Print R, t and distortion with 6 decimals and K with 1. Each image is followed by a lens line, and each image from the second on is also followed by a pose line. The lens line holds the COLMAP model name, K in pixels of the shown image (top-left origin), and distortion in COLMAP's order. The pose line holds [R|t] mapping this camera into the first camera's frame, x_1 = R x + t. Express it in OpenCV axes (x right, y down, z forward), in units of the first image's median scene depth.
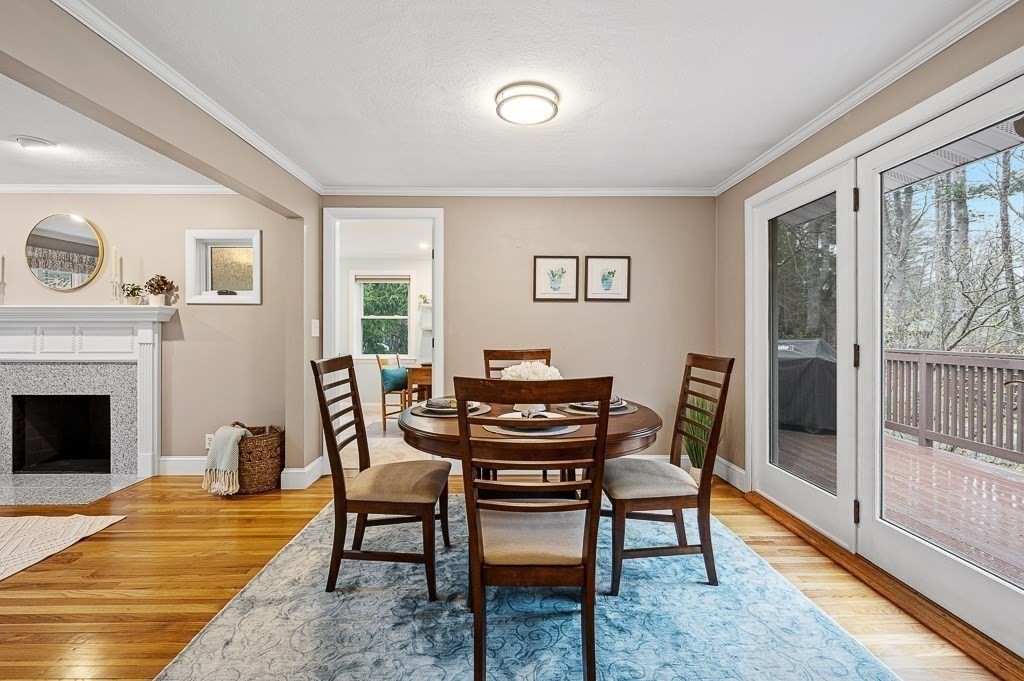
lens RADIAL K [[451.6, 0, 510.4], [0, 451.6, 331.9], [0, 0, 1]] dist [0.000520, 0.000076]
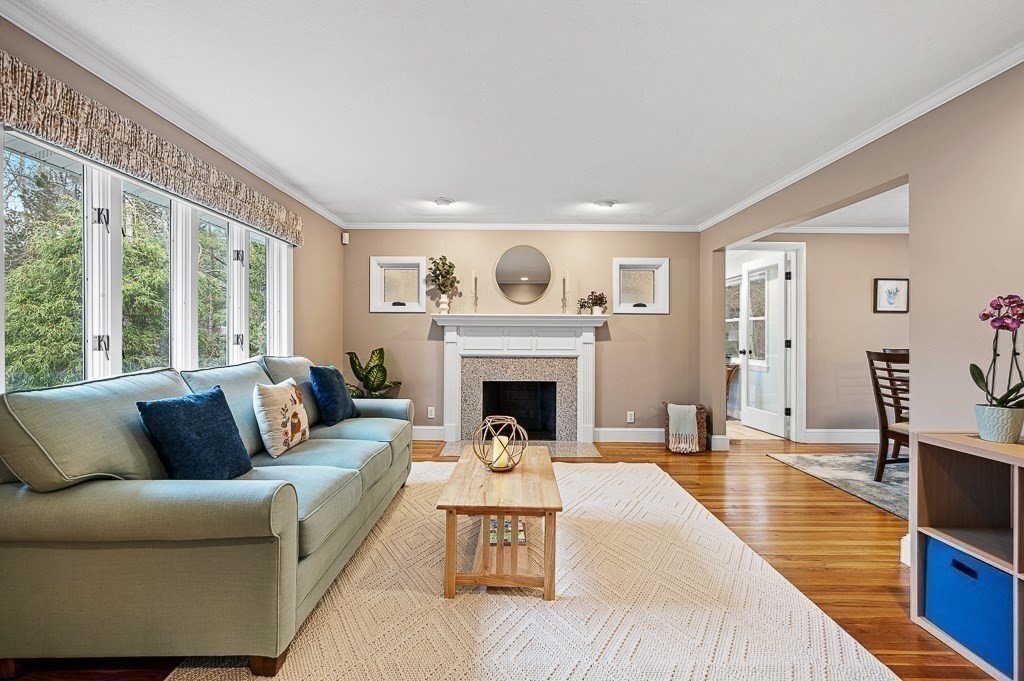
lens RADIAL K [[458.6, 0, 508.8], [0, 458.6, 336.5], [0, 0, 1]] dist [0.001283, -0.000040]
pose [[0.999970, 0.005109, -0.005757, -1.026717], [-0.005087, 0.999980, 0.003876, 0.002150], [0.005777, -0.003847, 0.999976, -0.354289]]
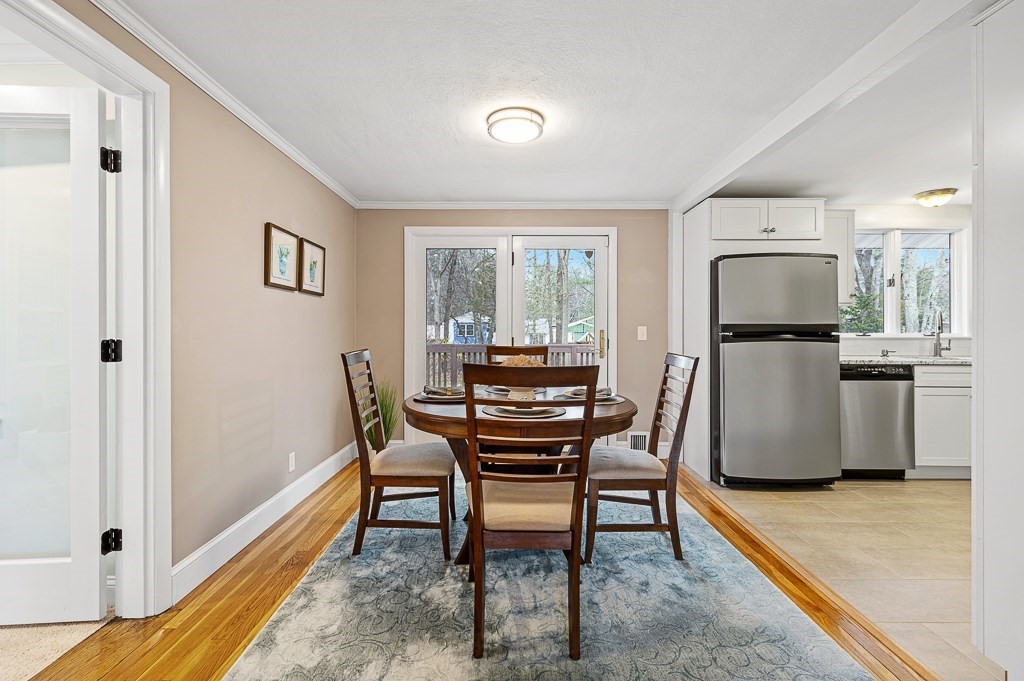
lens RADIAL K [[451.6, 0, 510.4], [0, 451.6, 331.9], [0, 0, 1]] dist [0.000520, 0.000076]
pose [[0.011370, -0.000443, 0.999935, -0.667272], [-0.003990, 0.999992, 0.000488, 0.002786], [-0.999927, -0.003996, 0.011369, 0.617111]]
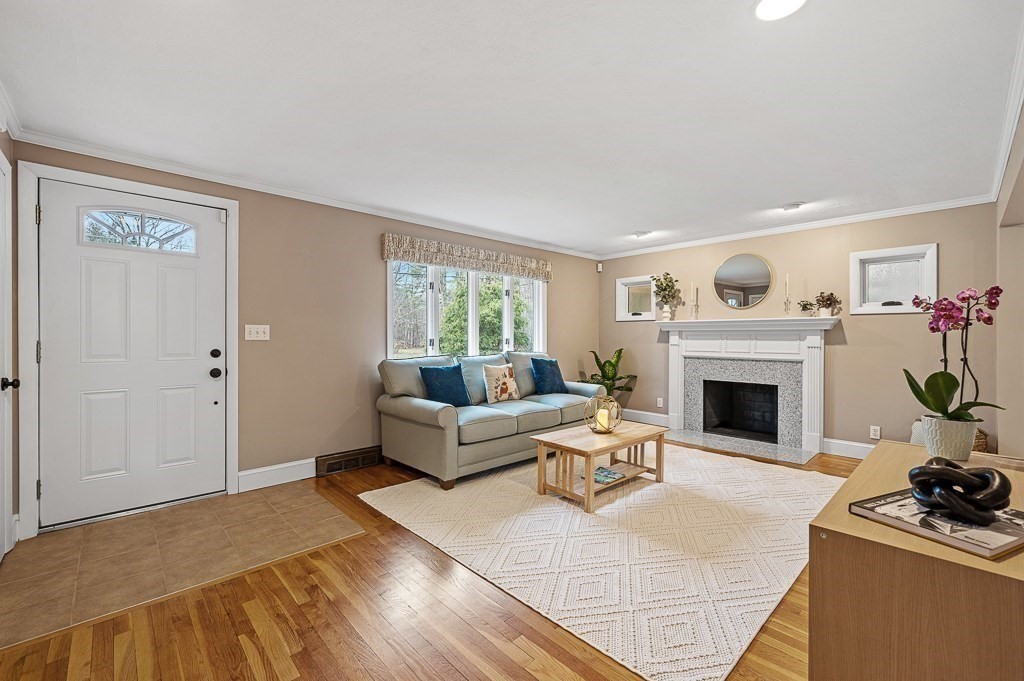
lens RADIAL K [[429.9, 0, 508.1], [0, 429.9, 339.7], [0, 0, 1]] dist [0.001174, 0.000038]
pose [[0.681343, 0.006115, -0.731939, -0.505022], [-0.002033, 0.999977, 0.006462, -0.000807], [0.731962, -0.002915, 0.681340, -0.446720]]
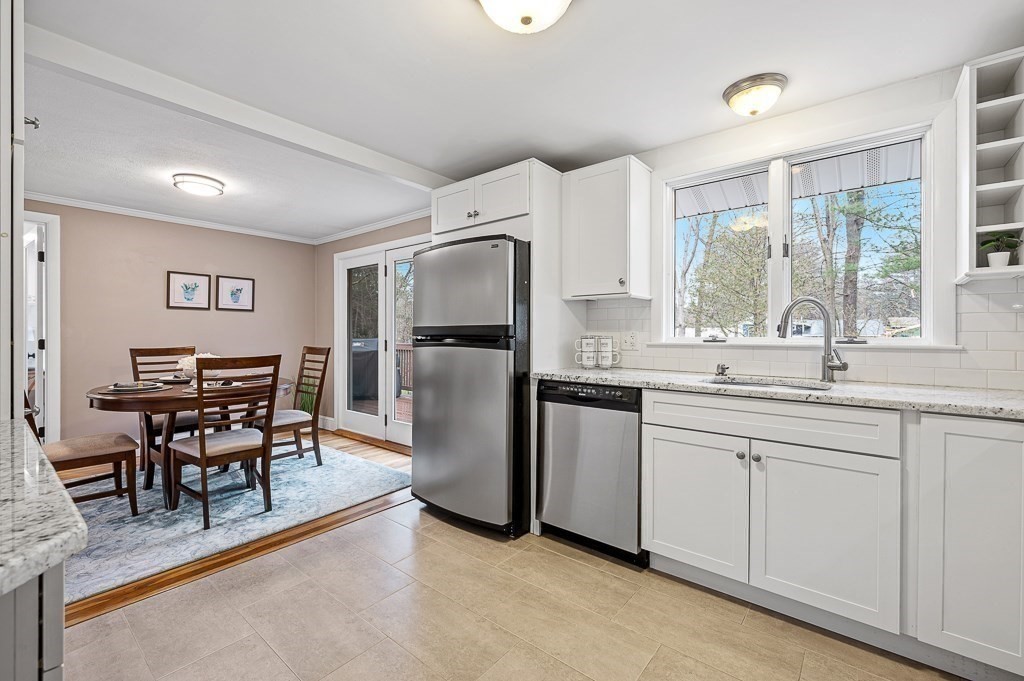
lens RADIAL K [[435.9, 0, 509.6], [0, 435.9, 335.1], [0, 0, 1]] dist [0.000770, -0.000256]
pose [[0.642102, -0.000156, 0.766619, -0.259088], [-0.002633, 0.999994, 0.002408, -0.001466], [-0.766615, -0.003564, 0.642097, -0.460341]]
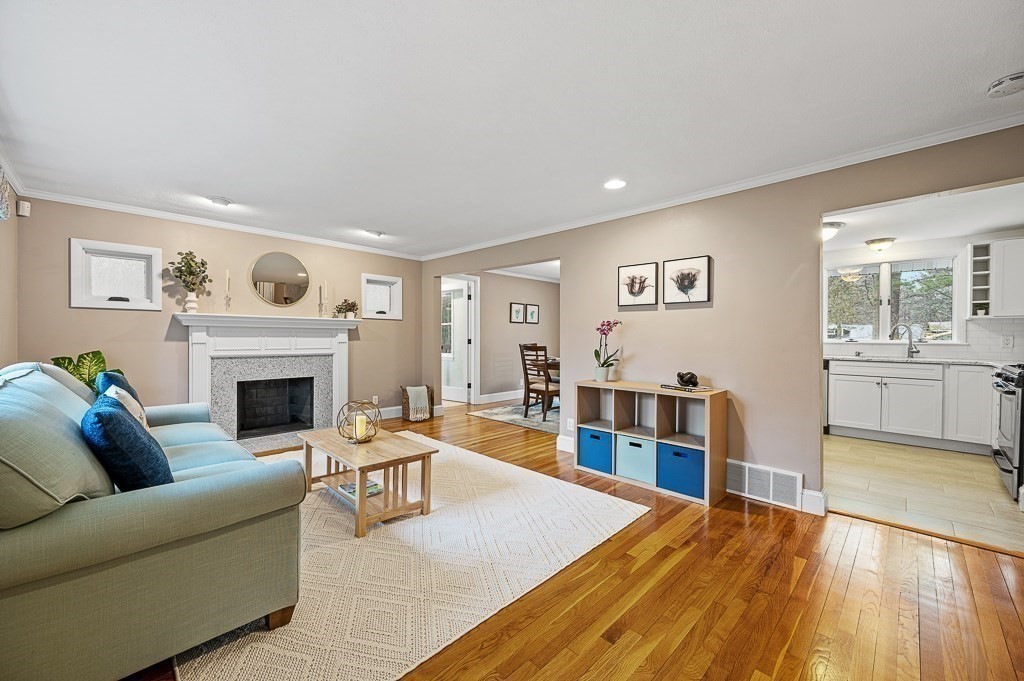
lens RADIAL K [[403.3, 0, 509.7], [0, 403.3, 339.3], [0, 0, 1]] dist [-0.000485, 0.000006]
pose [[0.706963, -0.000201, 0.707250, -1.386587], [-0.007362, 0.999944, 0.007643, -0.000539], [-0.707212, -0.010610, 0.706922, -0.417996]]
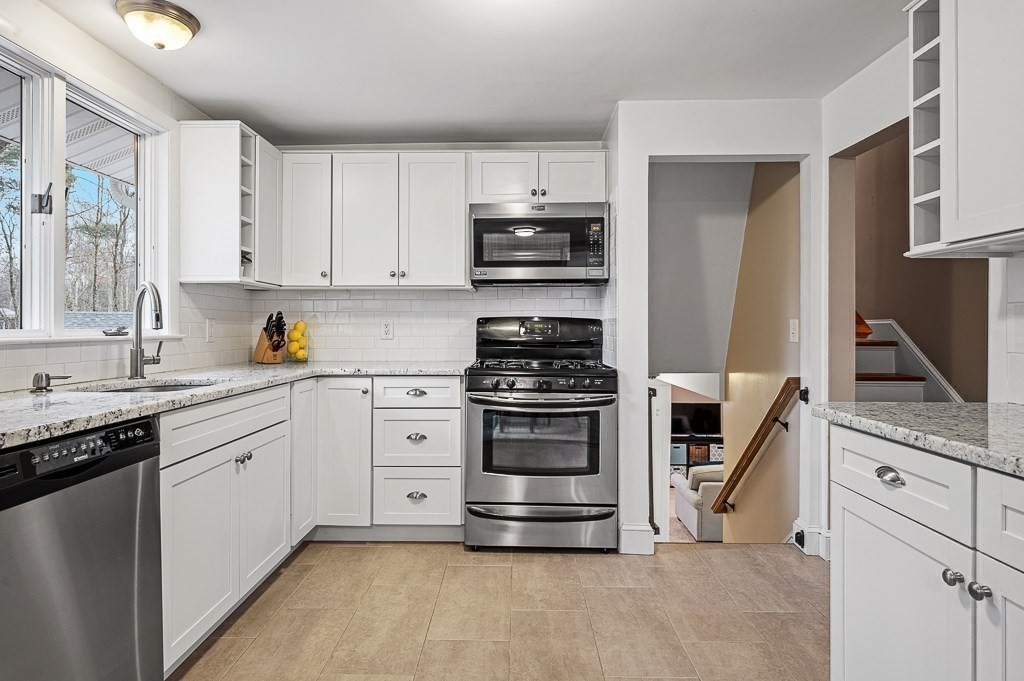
lens RADIAL K [[547.2, 0, 507.7], [0, 547.2, 322.6], [0, 0, 1]] dist [-0.000372, -0.000088]
pose [[-0.999793, 0.000419, 0.020363, 0.006638], [0.000222, 0.999953, -0.009704, 0.001453], [-0.020366, -0.009698, -0.999746, 0.211129]]
